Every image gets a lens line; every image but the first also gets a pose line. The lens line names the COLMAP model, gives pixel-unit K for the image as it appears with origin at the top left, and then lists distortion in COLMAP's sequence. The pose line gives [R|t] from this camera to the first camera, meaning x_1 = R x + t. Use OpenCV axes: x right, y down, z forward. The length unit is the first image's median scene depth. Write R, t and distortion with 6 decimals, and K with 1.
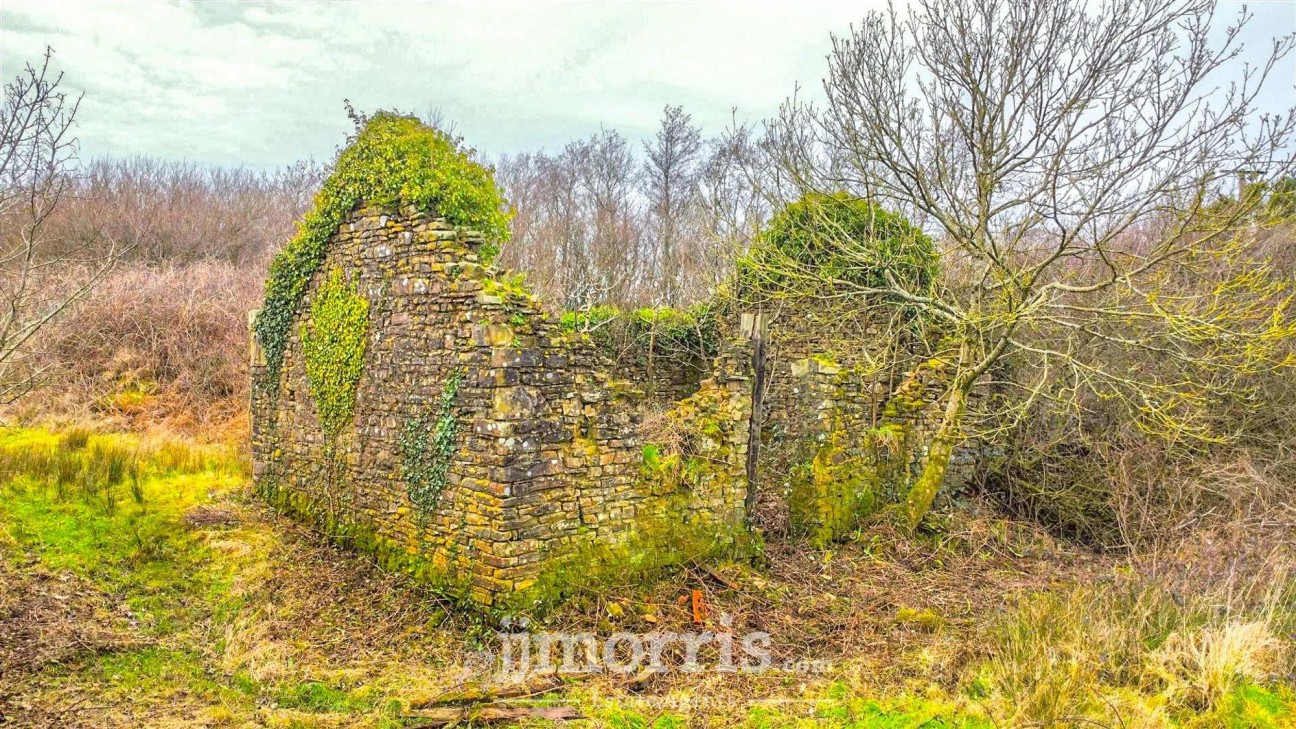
lens RADIAL K [[968.4, 0, 648.0], [0, 968.4, 364.5], [0, 0, 1]] dist [-0.000162, -0.004601]
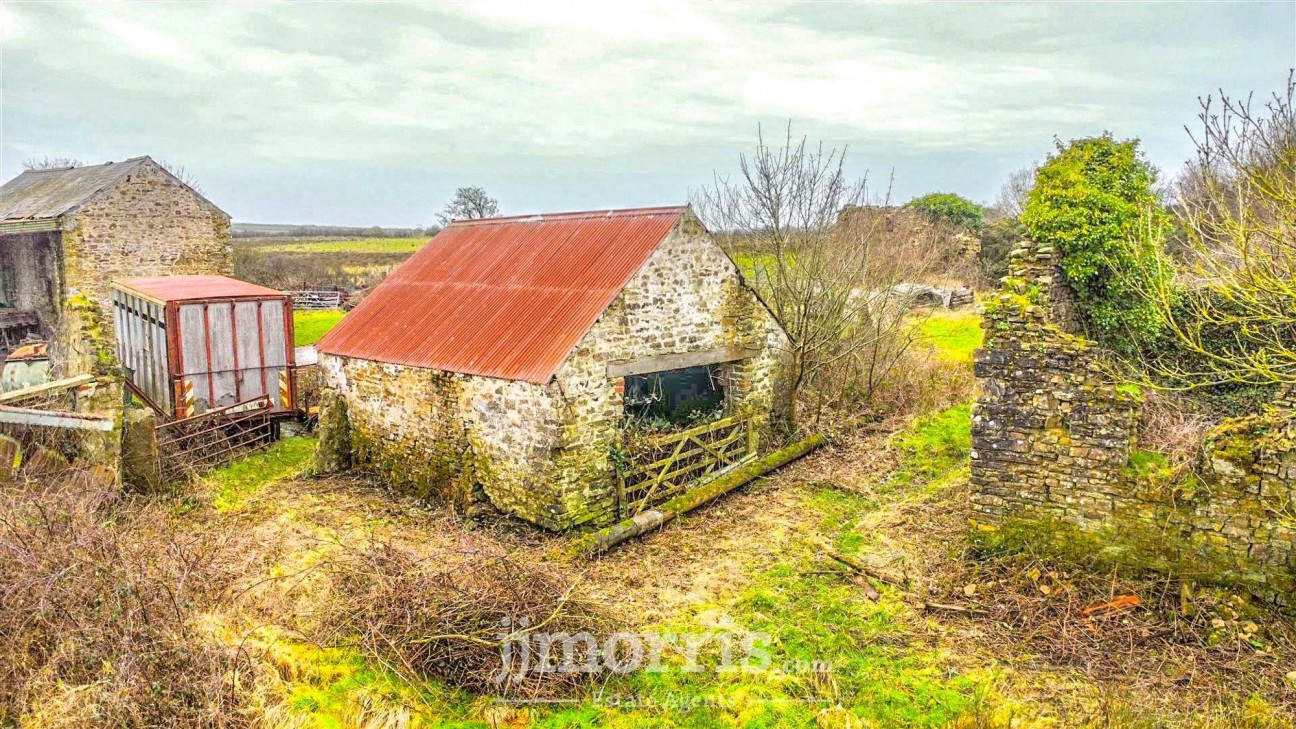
lens RADIAL K [[968.4, 0, 648.0], [0, 968.4, 364.5], [0, 0, 1]] dist [-0.000162, -0.004601]
pose [[0.084664, 0.123892, -0.988677, 1.003023], [-0.009141, 0.992295, 0.123562, -0.137196], [0.996368, -0.001423, 0.085144, 0.389665]]
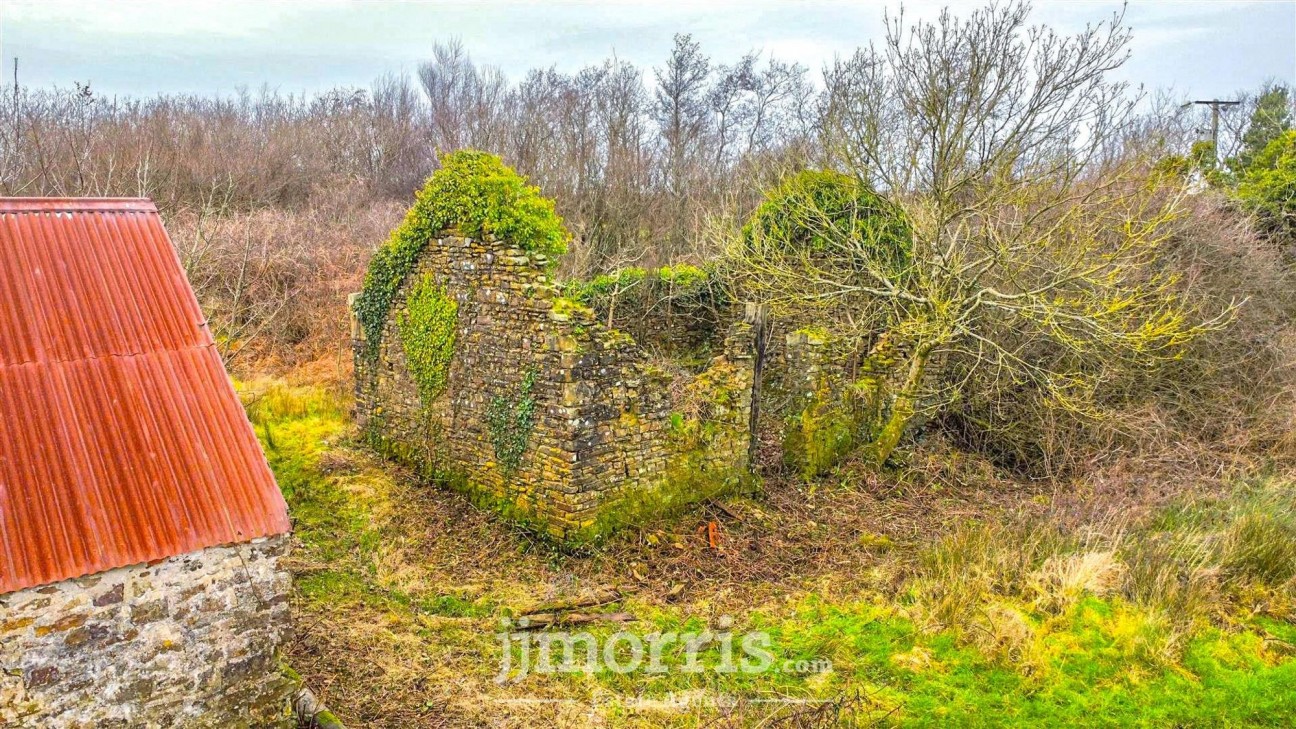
lens RADIAL K [[968.4, 0, 648.0], [0, 968.4, 364.5], [0, 0, 1]] dist [-0.000162, -0.004601]
pose [[0.999969, -0.006043, -0.005114, -0.030062], [0.006627, 0.992355, 0.123241, -0.150360], [0.004330, -0.123271, 0.992364, -0.307324]]
